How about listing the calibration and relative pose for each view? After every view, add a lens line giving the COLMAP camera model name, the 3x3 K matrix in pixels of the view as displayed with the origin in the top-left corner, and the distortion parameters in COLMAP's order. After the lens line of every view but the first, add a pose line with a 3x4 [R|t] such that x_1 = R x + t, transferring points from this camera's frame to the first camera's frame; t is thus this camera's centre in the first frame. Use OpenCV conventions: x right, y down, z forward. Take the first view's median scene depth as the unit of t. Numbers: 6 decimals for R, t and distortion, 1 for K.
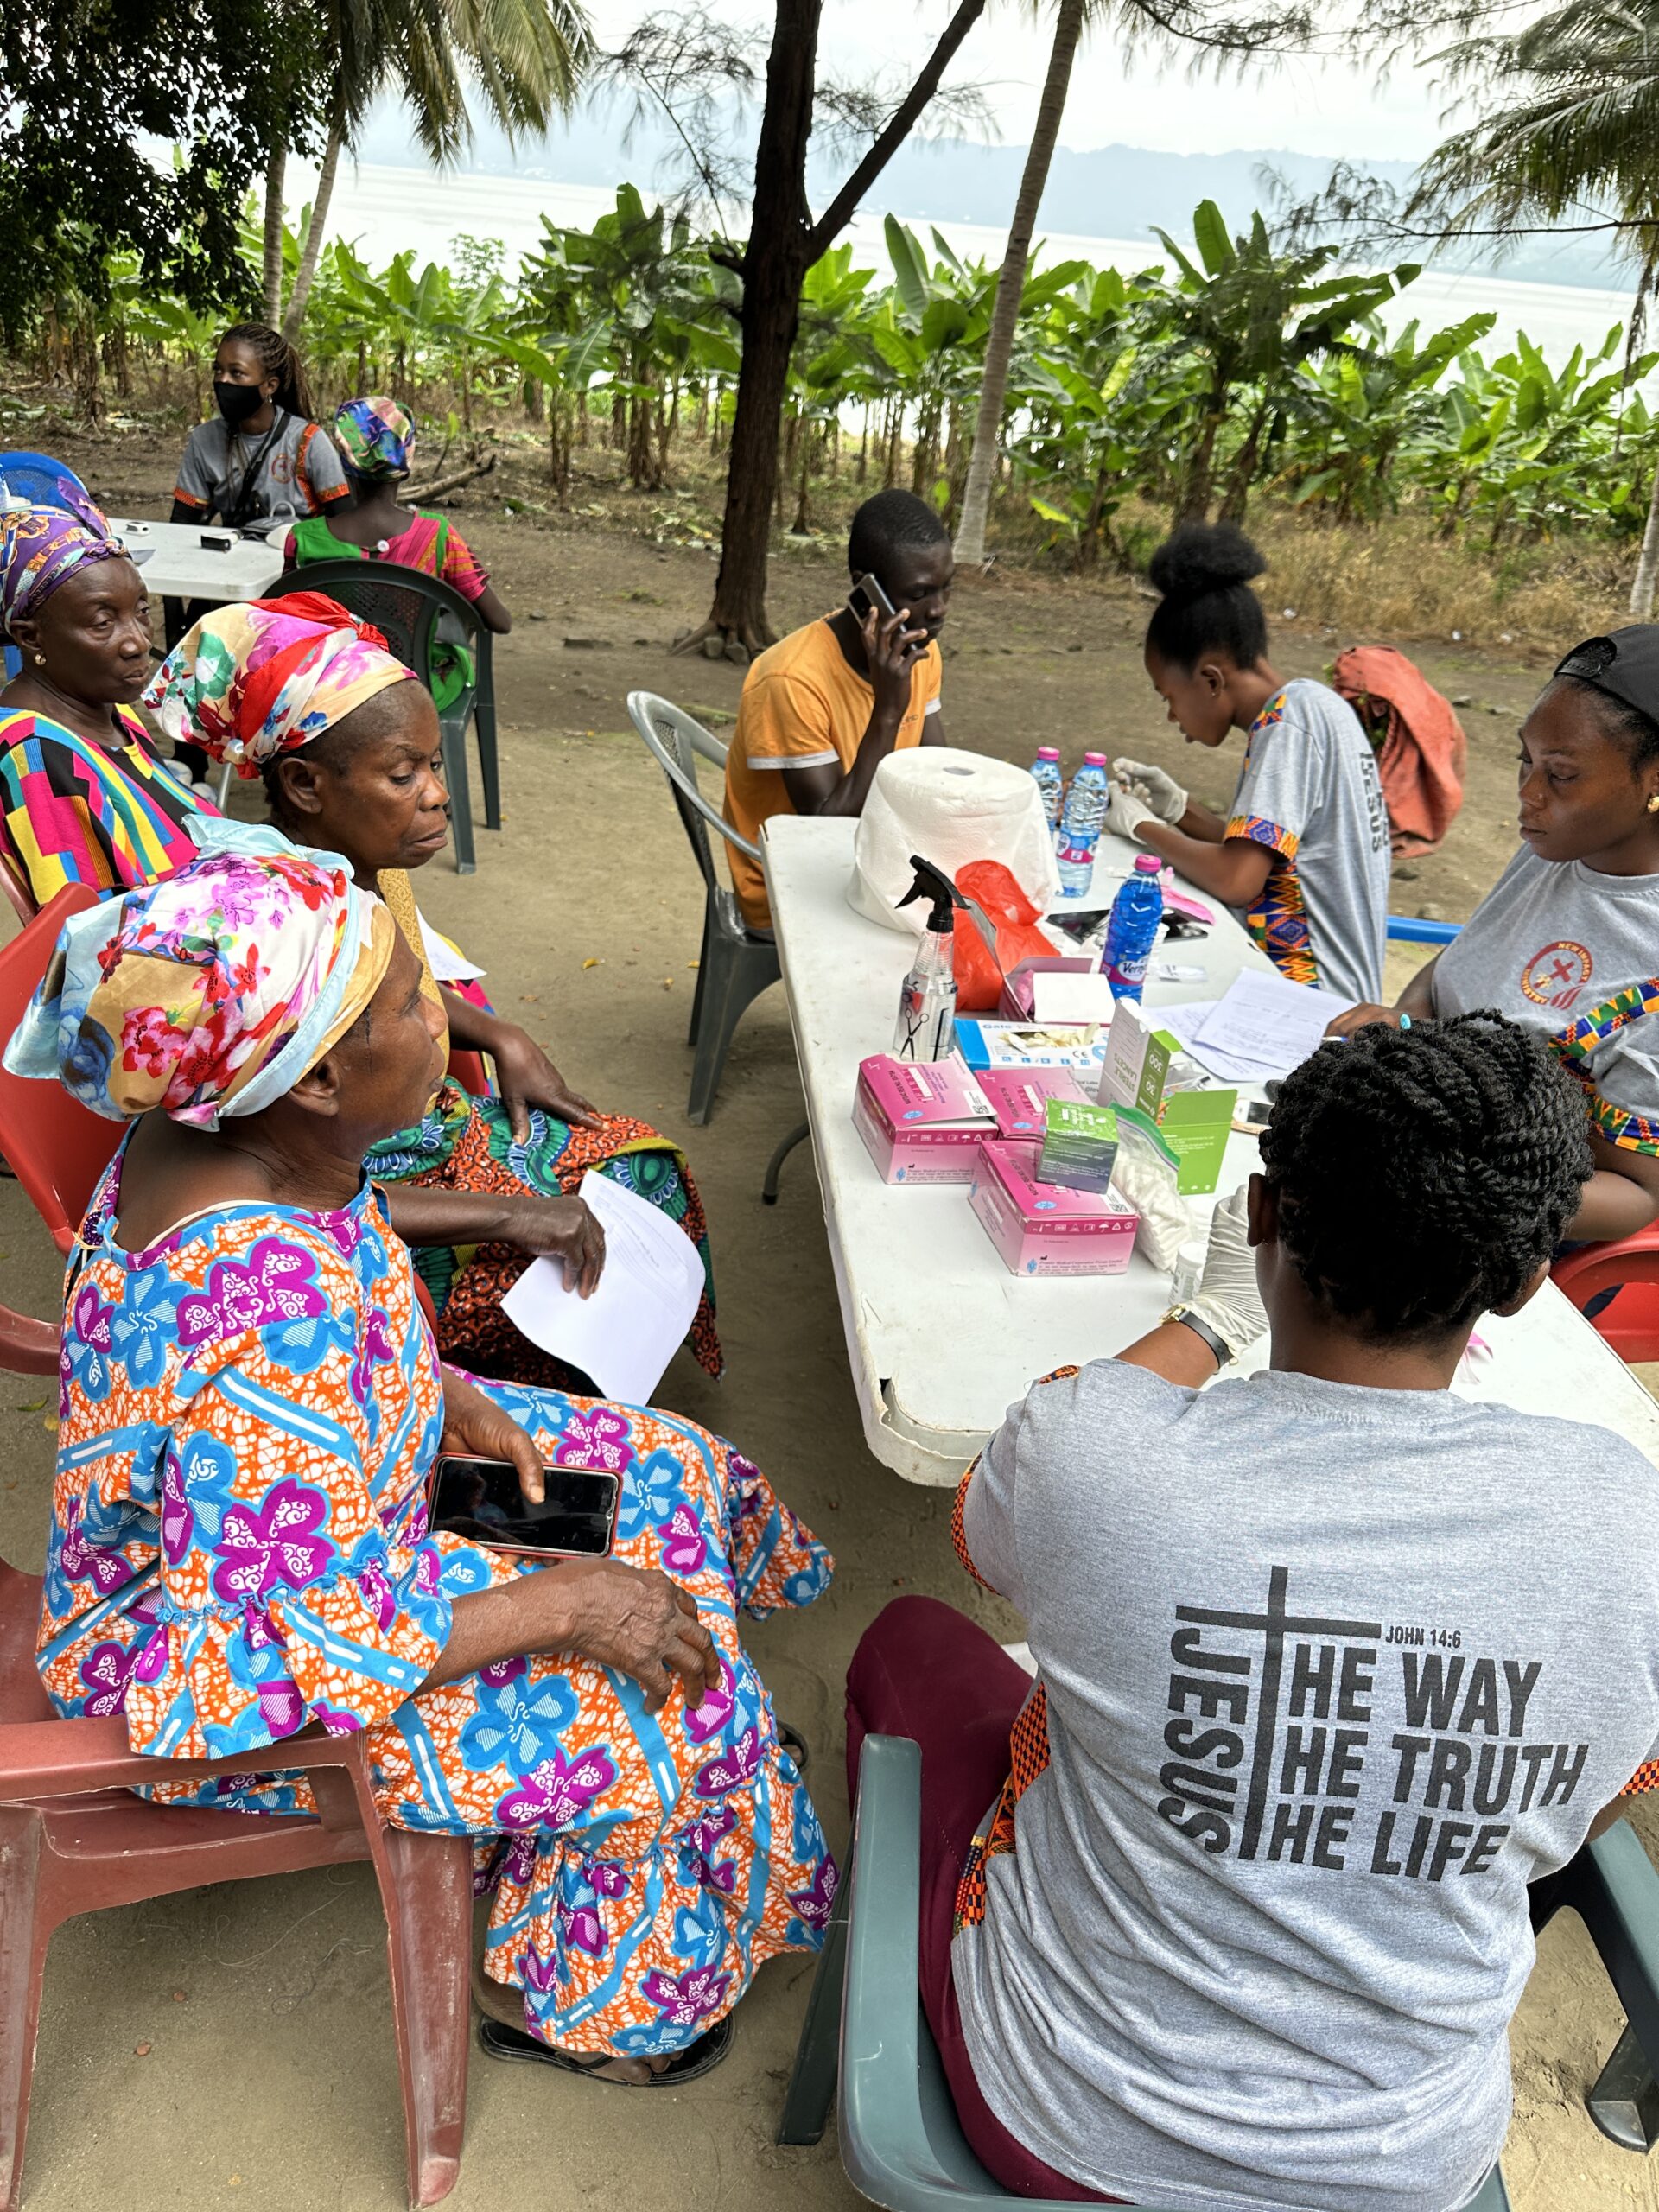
lens RADIAL K [[1588.8, 0, 829.5], [0, 1588.8, 1106.0], [0, 0, 1]] dist [0.011037, 0.004055]
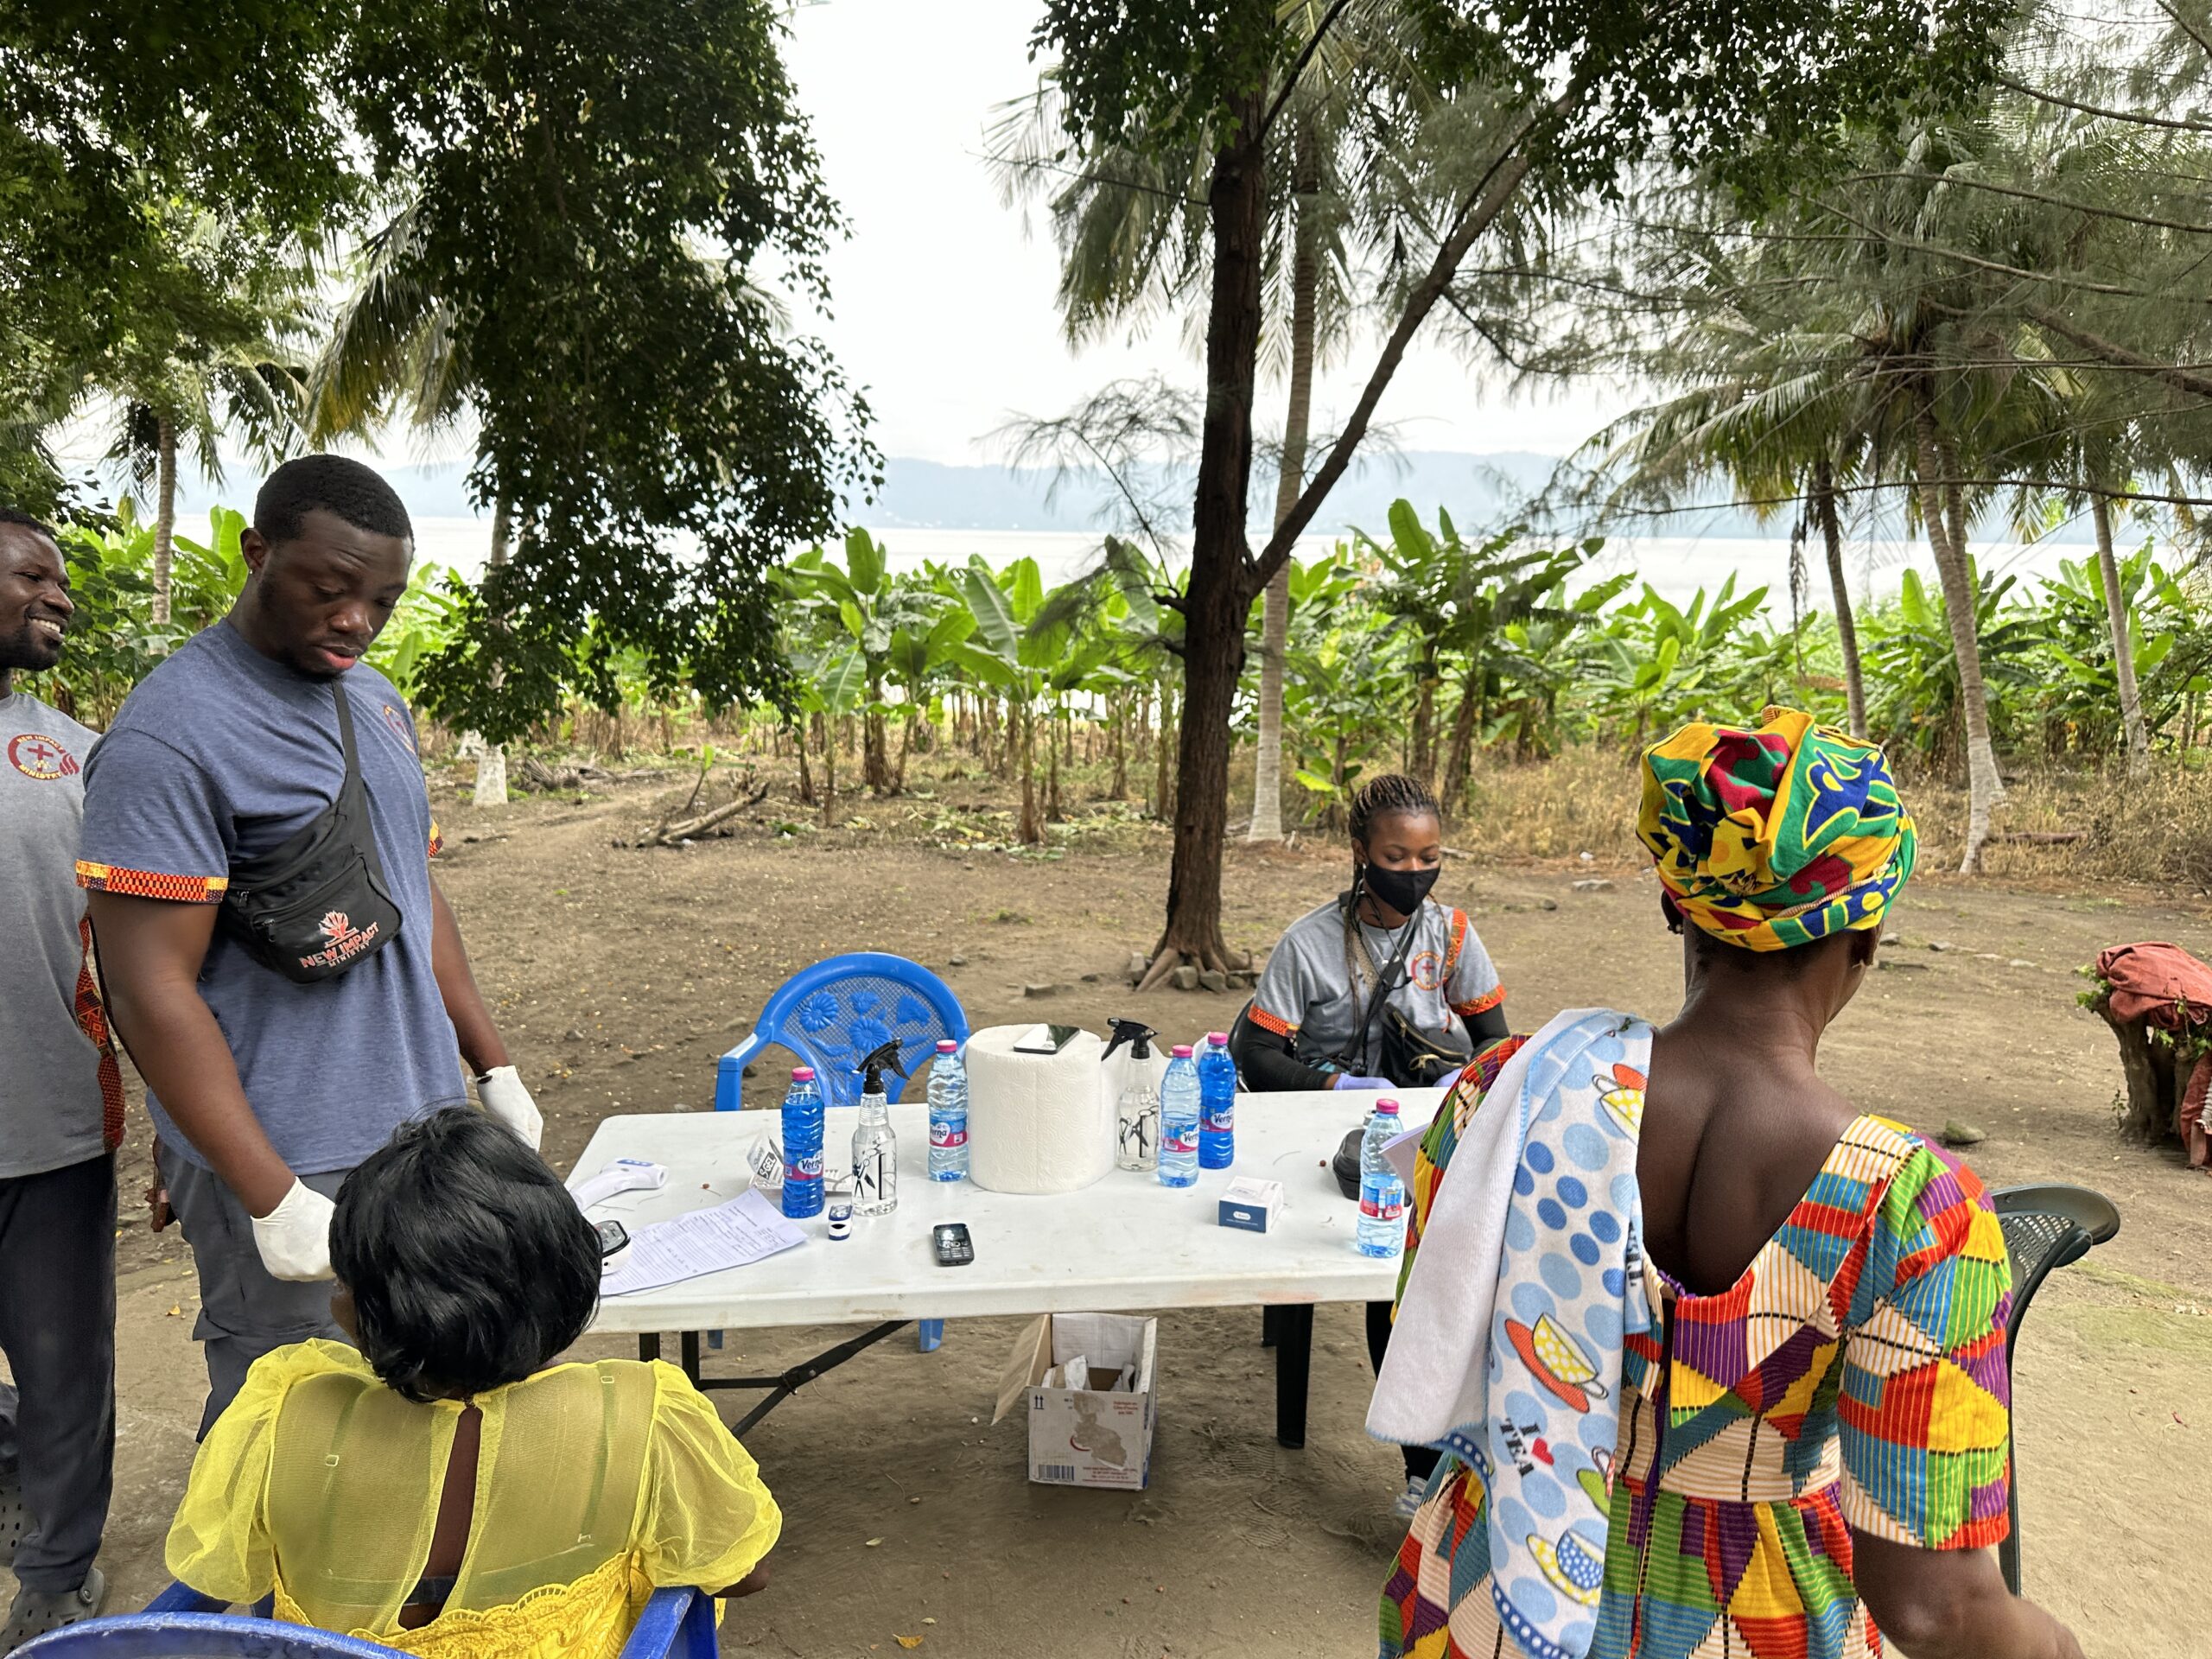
lens RADIAL K [[1559.5, 0, 1106.0], [0, 1559.5, 829.5], [0, 0, 1]] dist [0.204759, 0.000227]
pose [[0.988420, -0.096677, 0.116957, -0.110708], [0.128453, 0.943403, -0.305763, -0.052823], [-0.080777, 0.317246, 0.944897, 0.067901]]
